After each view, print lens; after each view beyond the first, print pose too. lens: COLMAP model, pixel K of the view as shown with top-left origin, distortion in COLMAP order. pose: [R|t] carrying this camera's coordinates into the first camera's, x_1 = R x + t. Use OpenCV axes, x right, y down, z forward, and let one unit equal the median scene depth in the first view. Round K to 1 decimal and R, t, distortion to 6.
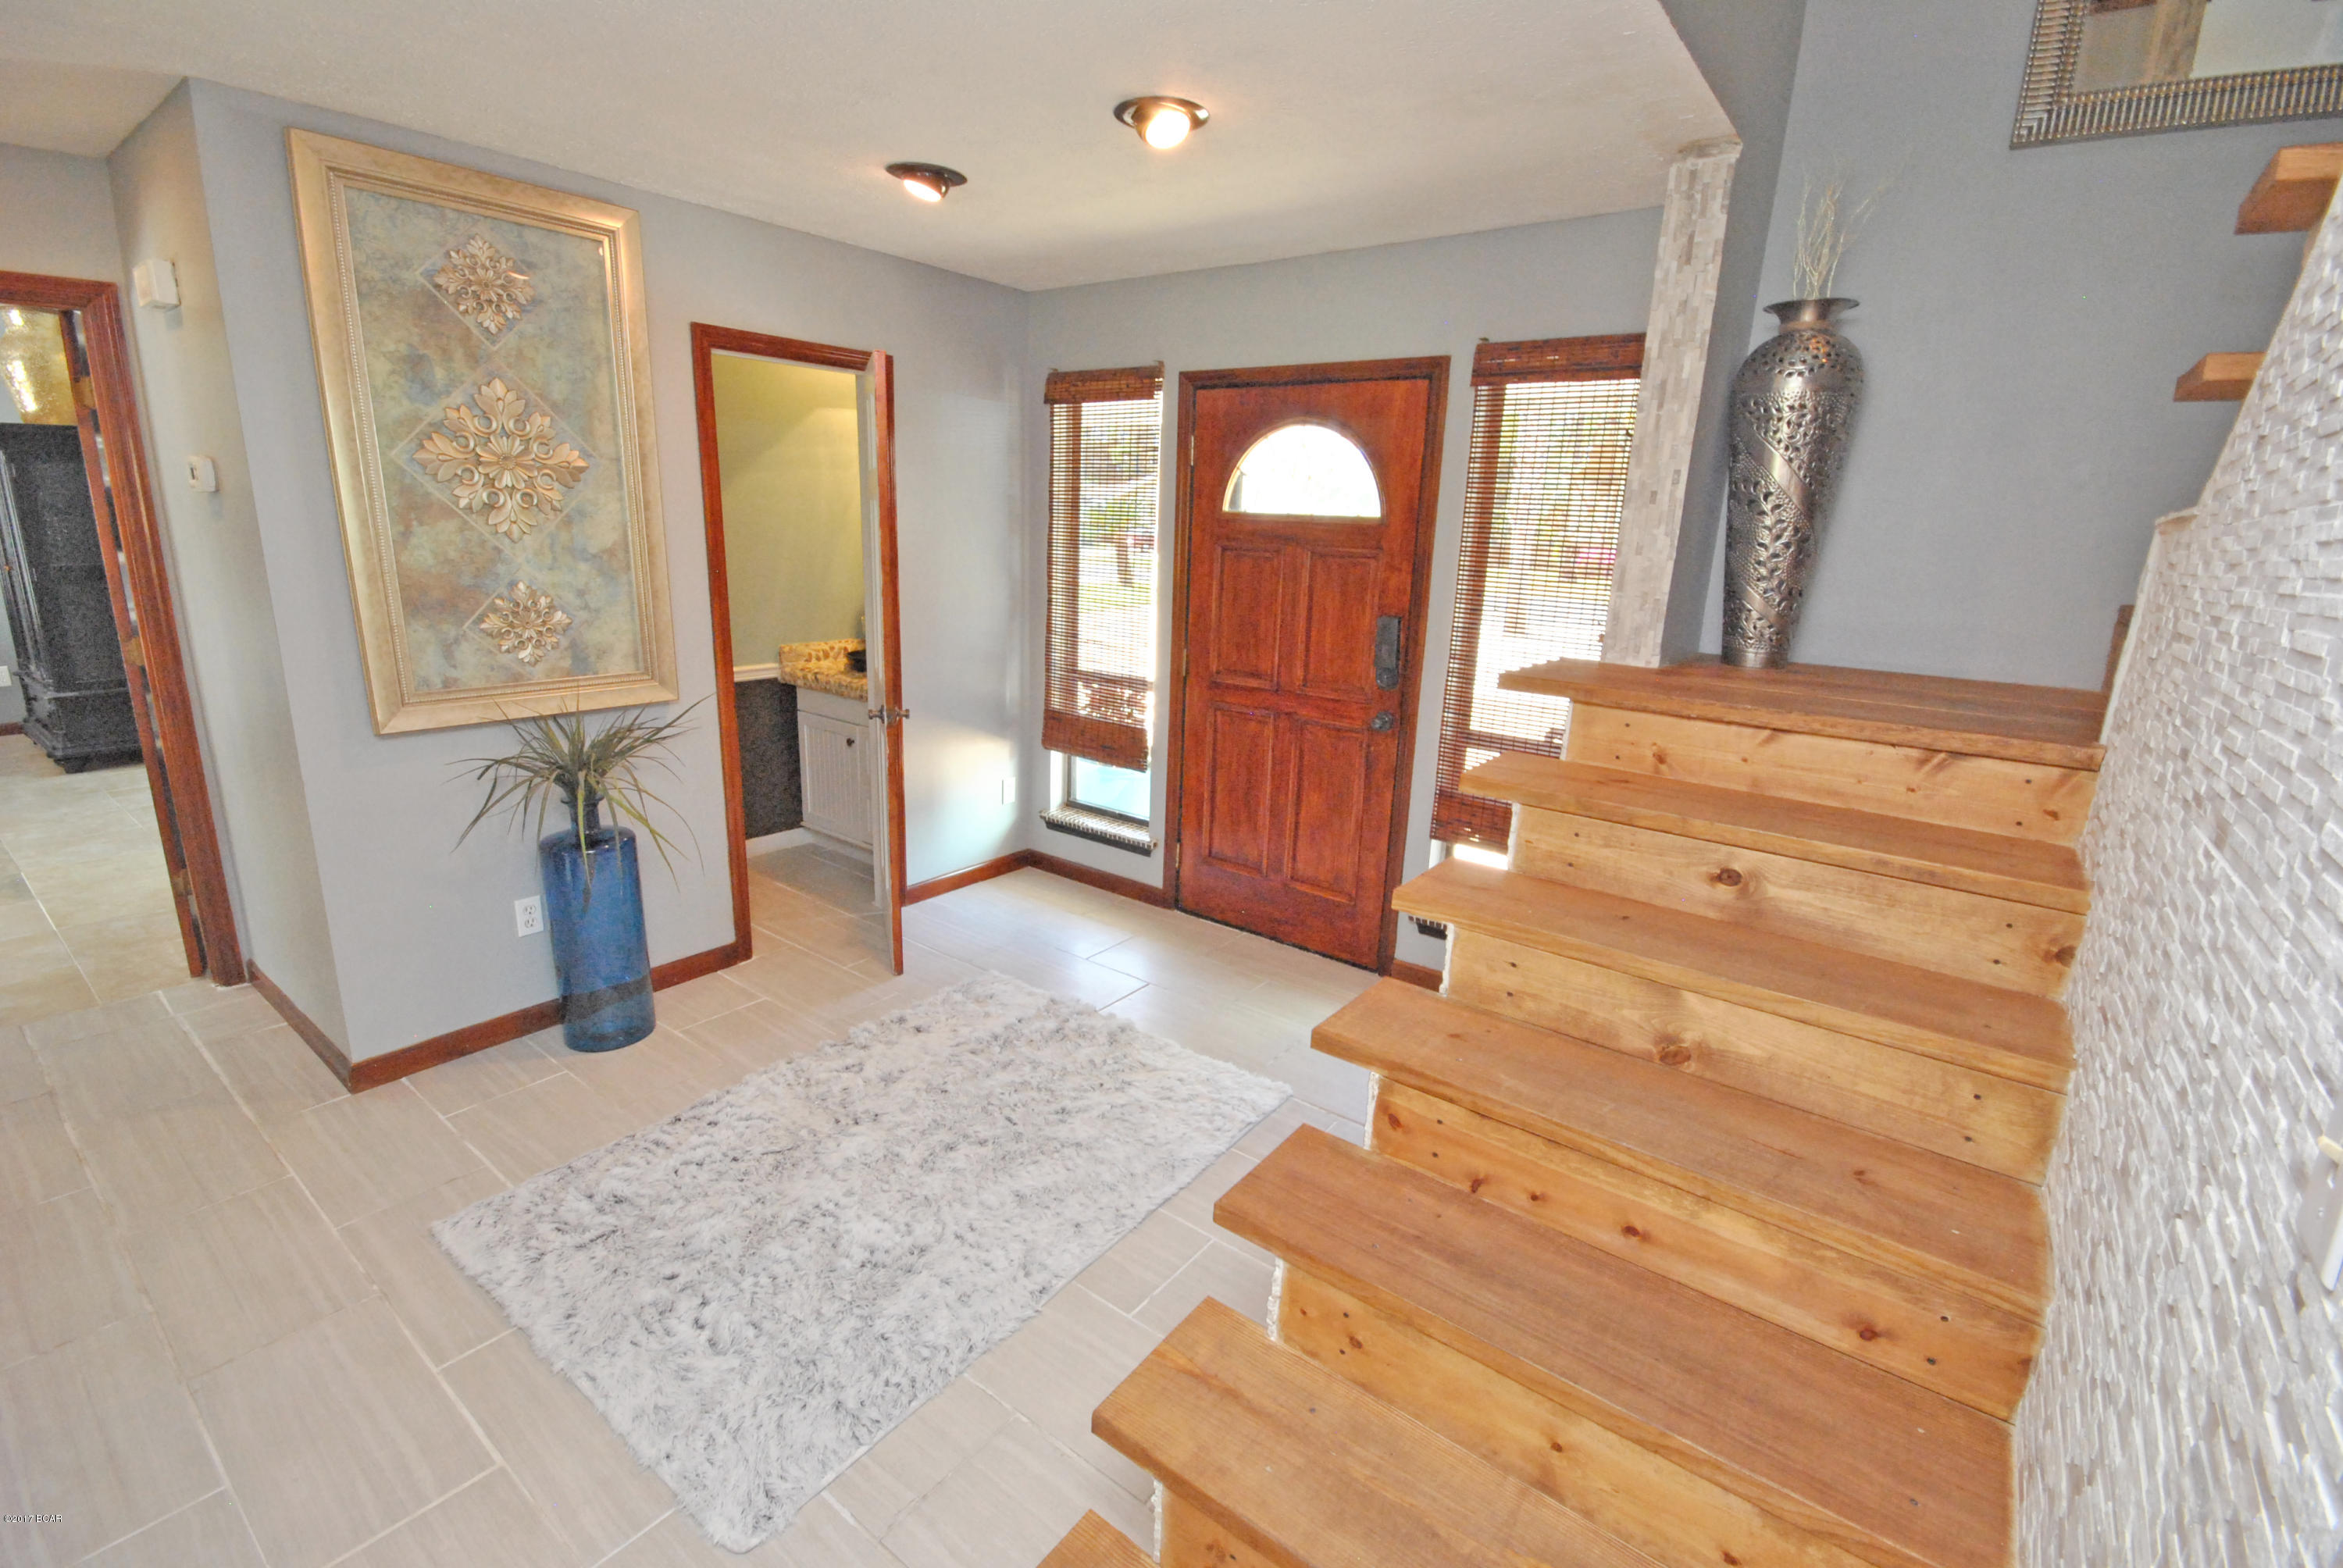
lens RADIAL K [[1038.0, 0, 1171.4], [0, 1038.0, 779.5], [0, 0, 1]] dist [0.007339, -0.010616]
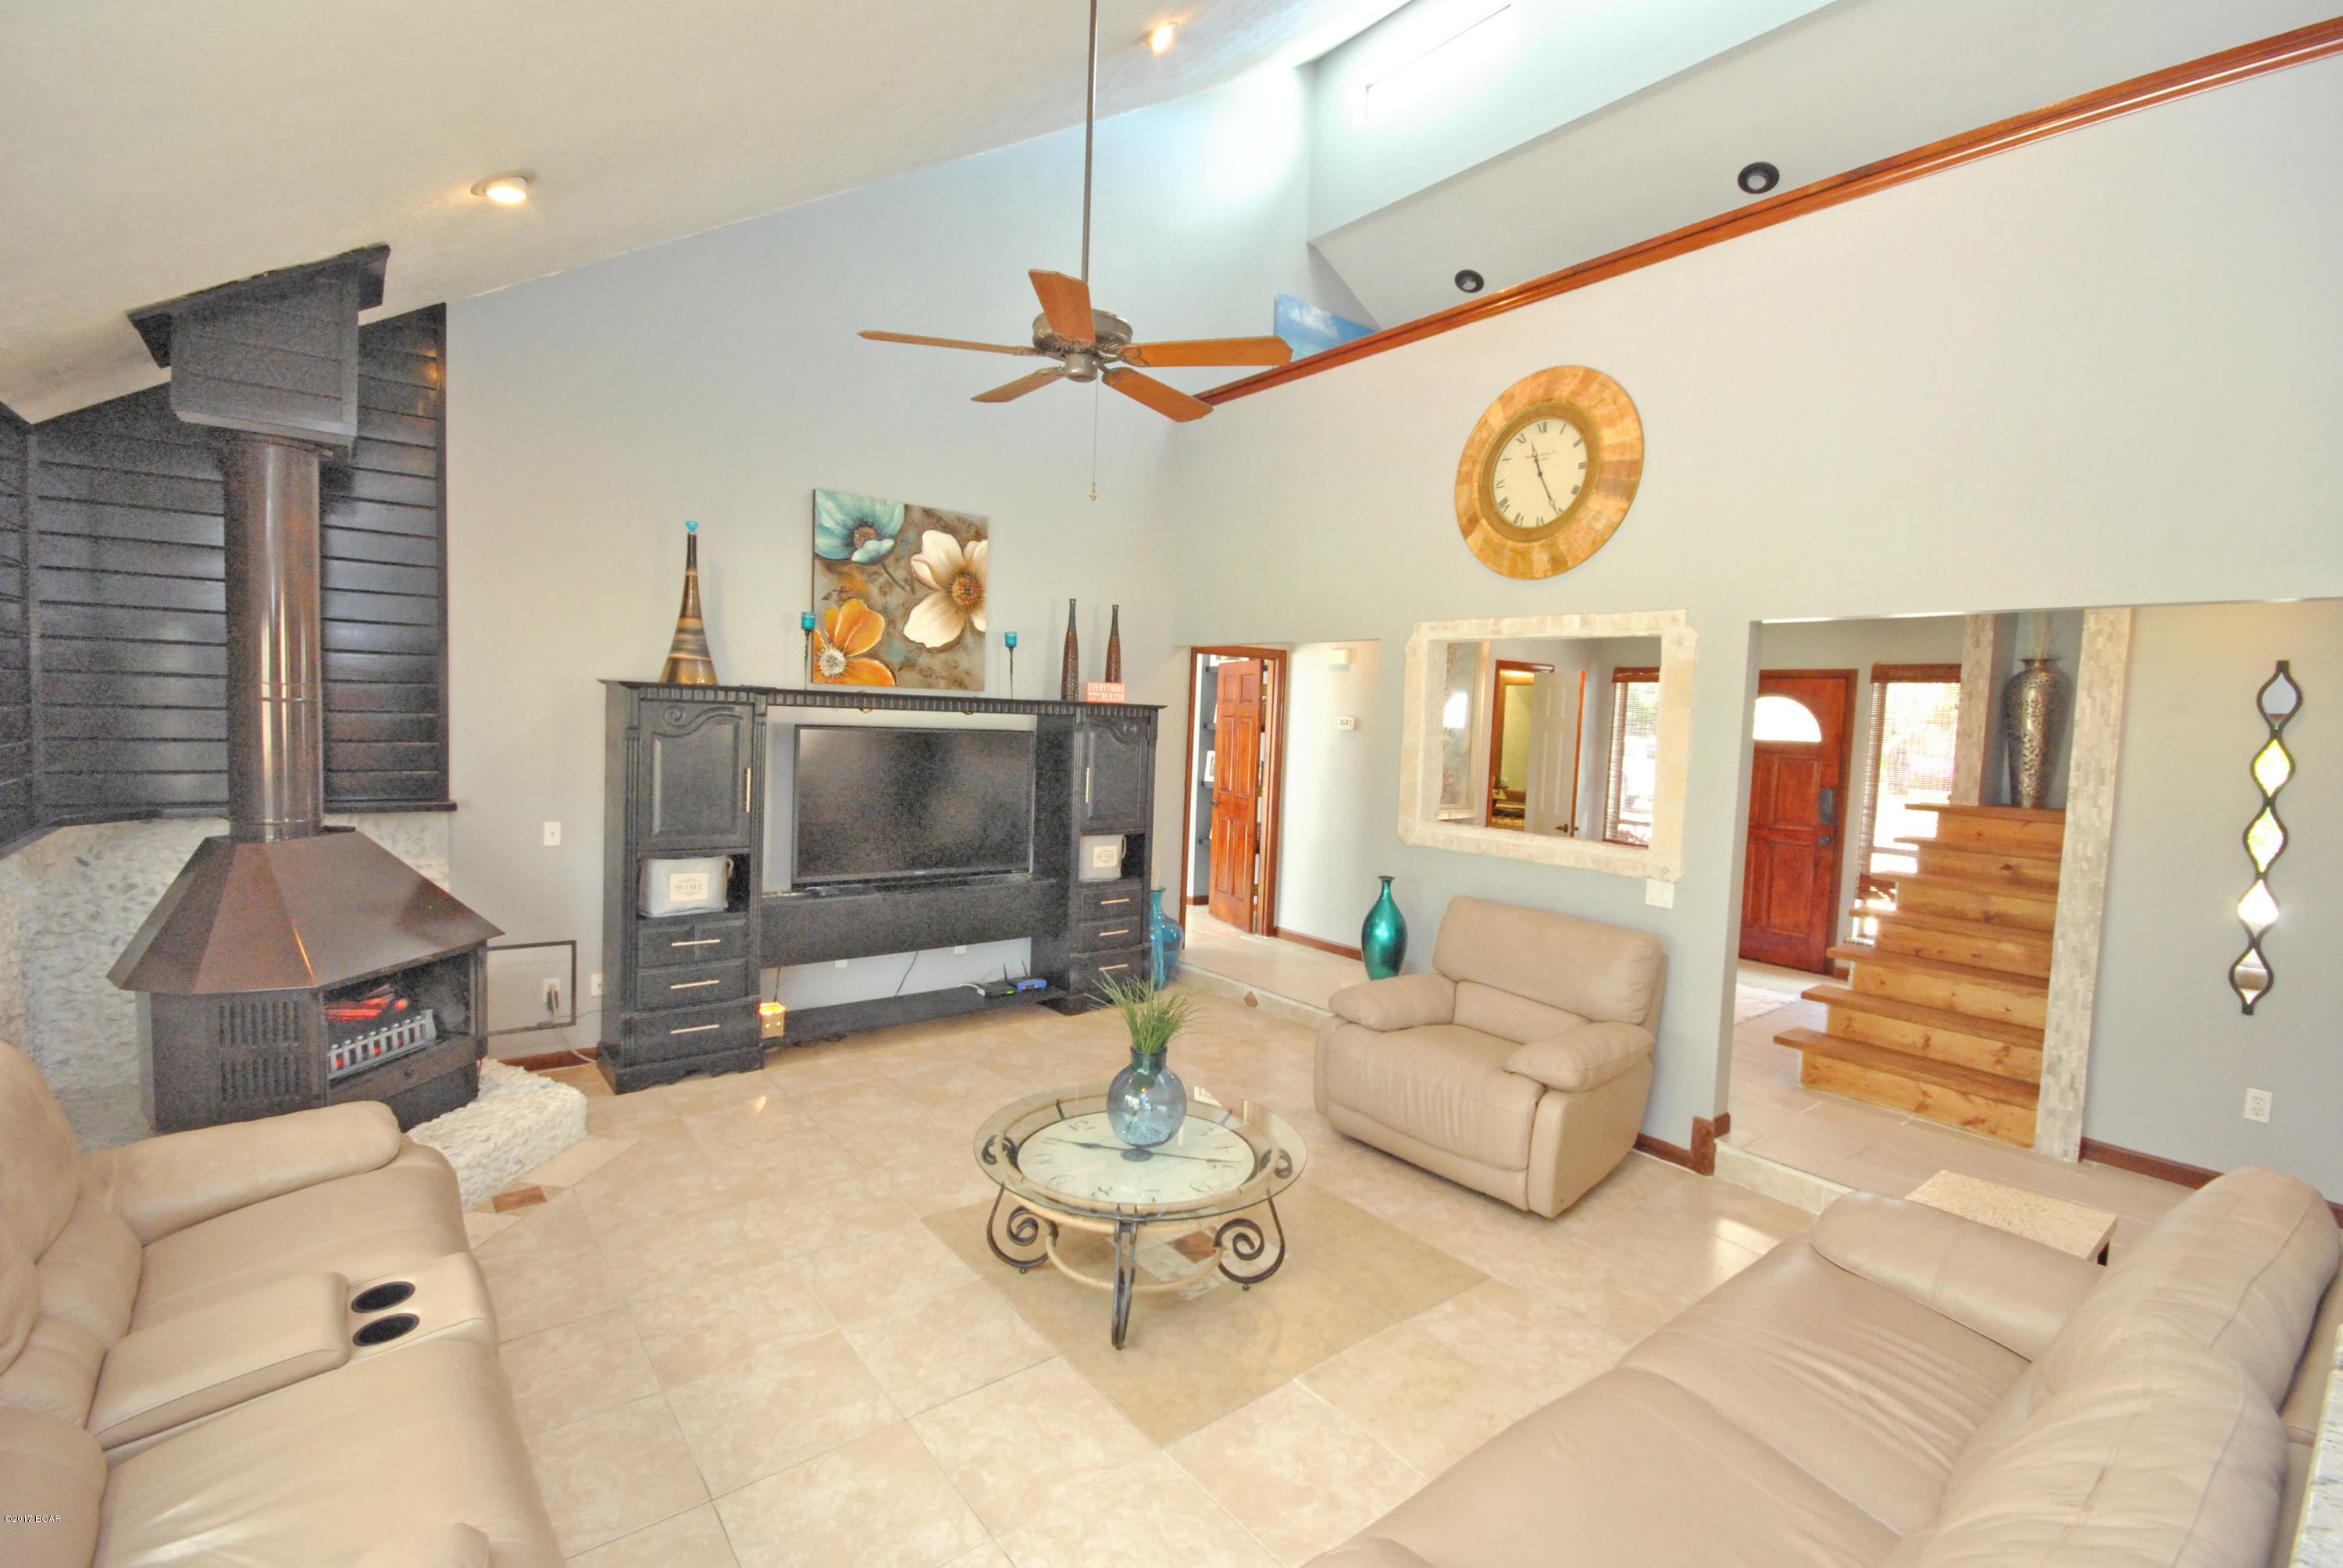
lens RADIAL K [[1038.0, 0, 1163.2], [0, 1038.0, 785.1], [0, 0, 1]] dist [0.007339, -0.010616]
pose [[0.969063, 0.022330, -0.245802, -0.649615], [-0.069660, 0.980155, -0.185590, 0.359975], [0.236780, 0.196971, 0.951387, -1.474654]]
